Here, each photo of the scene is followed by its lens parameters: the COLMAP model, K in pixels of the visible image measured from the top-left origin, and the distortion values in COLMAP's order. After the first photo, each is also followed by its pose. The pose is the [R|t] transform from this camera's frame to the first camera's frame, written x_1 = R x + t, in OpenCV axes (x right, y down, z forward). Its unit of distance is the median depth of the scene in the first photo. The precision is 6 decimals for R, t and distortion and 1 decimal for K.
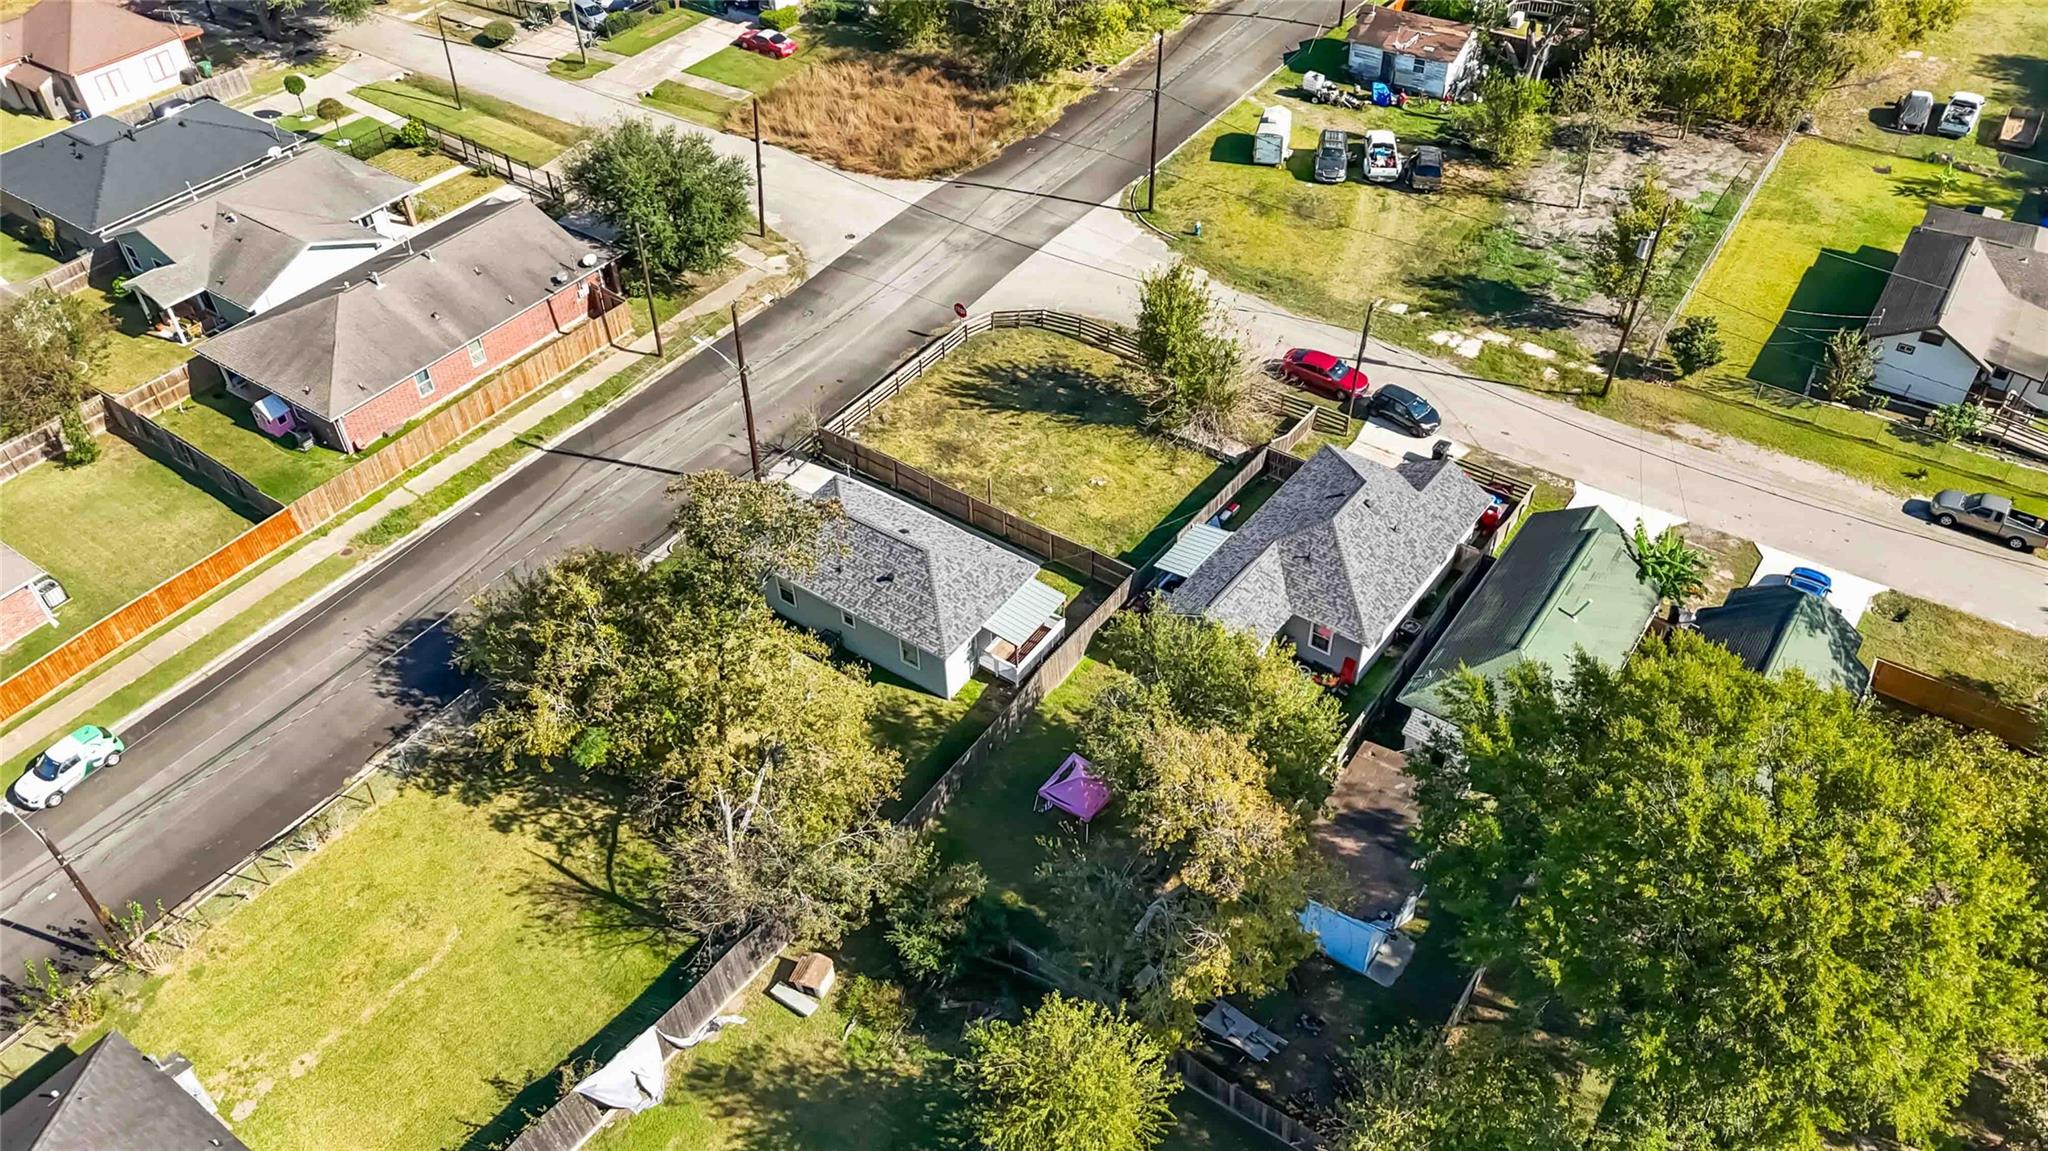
lens RADIAL K [[1492.8, 0, 1031.8], [0, 1492.8, 589.9], [0, 0, 1]] dist [0.077994, -0.072526]
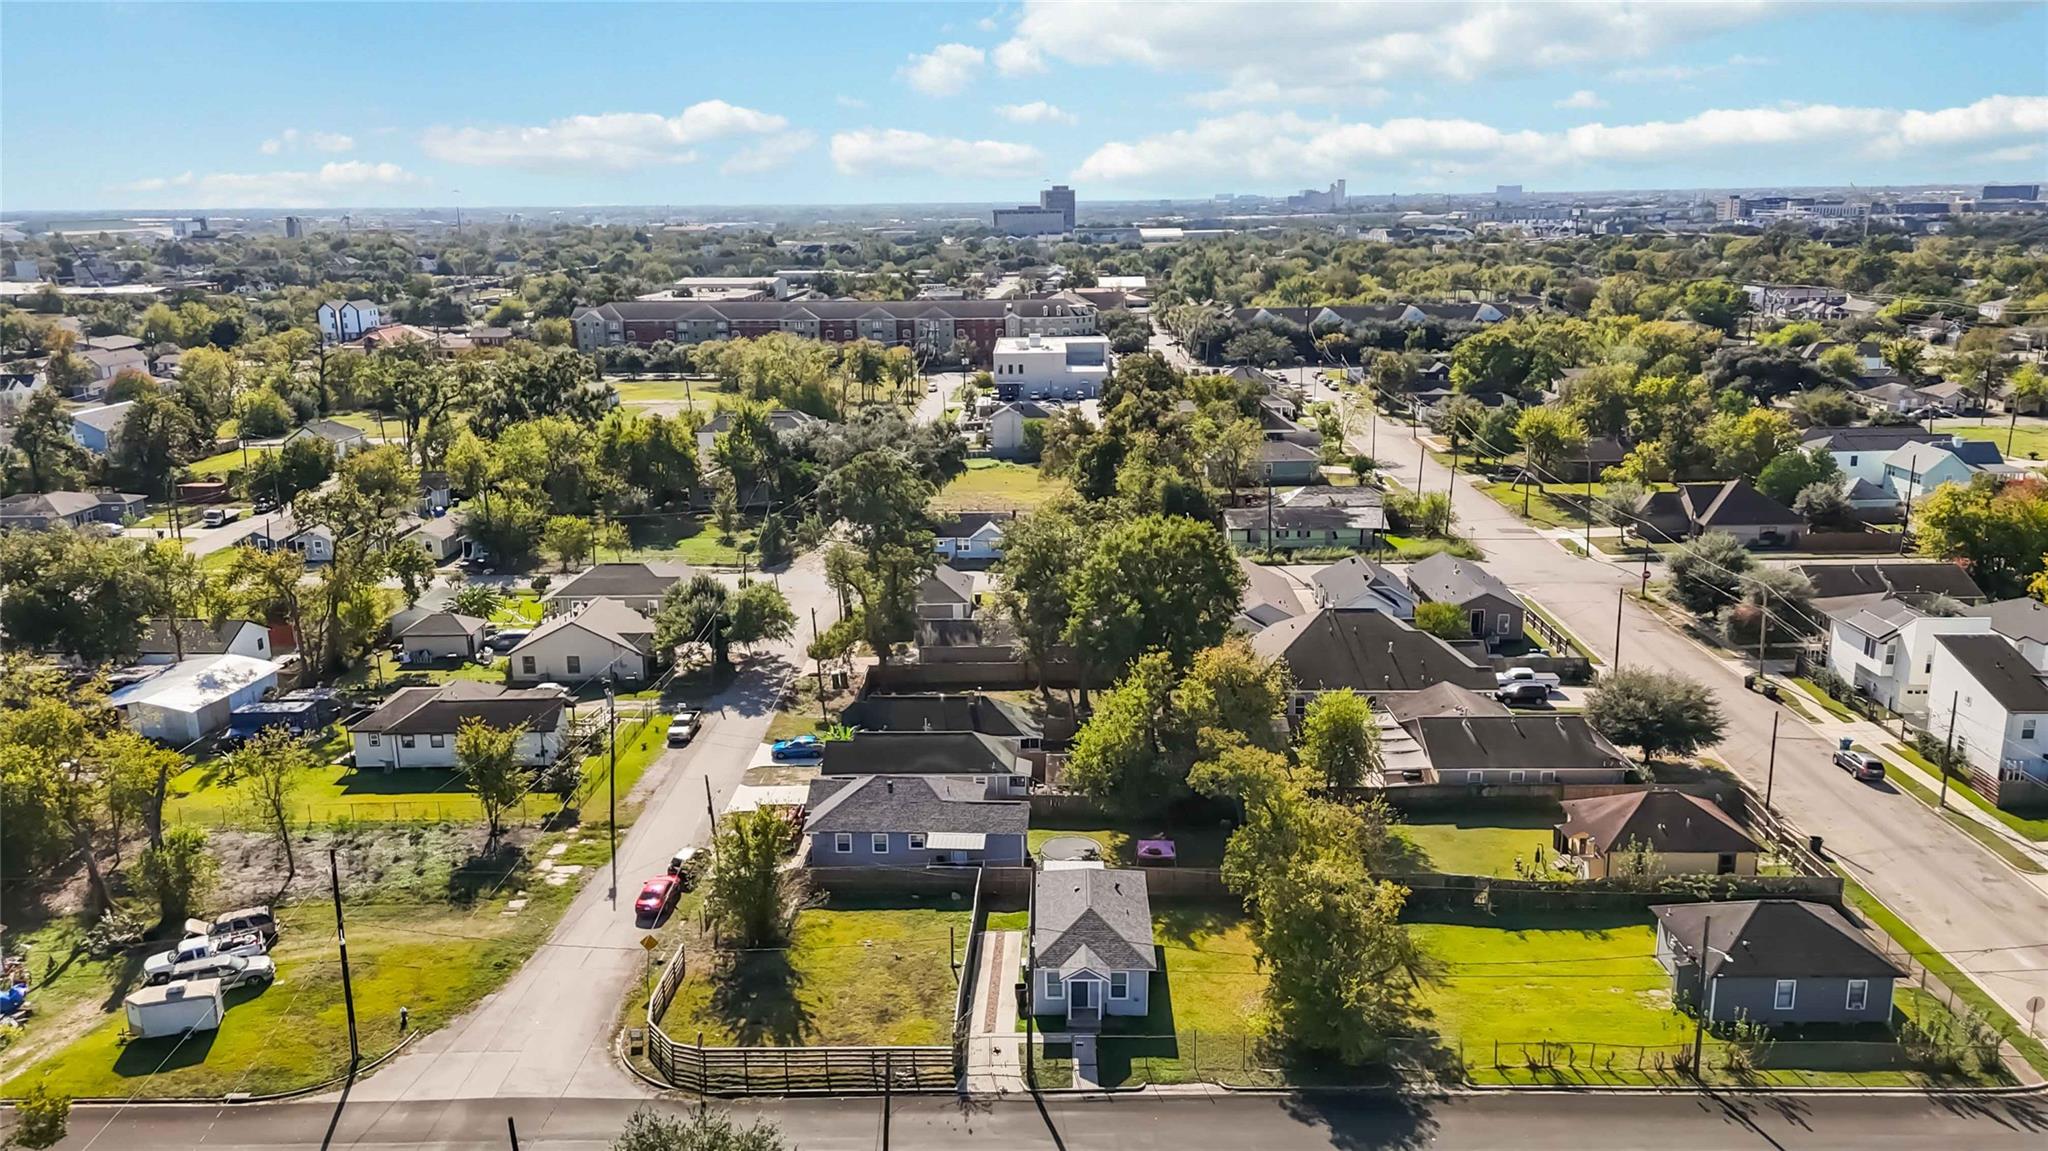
lens RADIAL K [[1492.8, 0, 1031.8], [0, 1492.8, 589.9], [0, 0, 1]] dist [0.077994, -0.072526]
pose [[-0.554211, -0.187492, 0.810985, -0.849932], [0.580058, 0.611773, 0.537836, -0.730710], [-0.596979, 0.768492, -0.230295, 0.885671]]
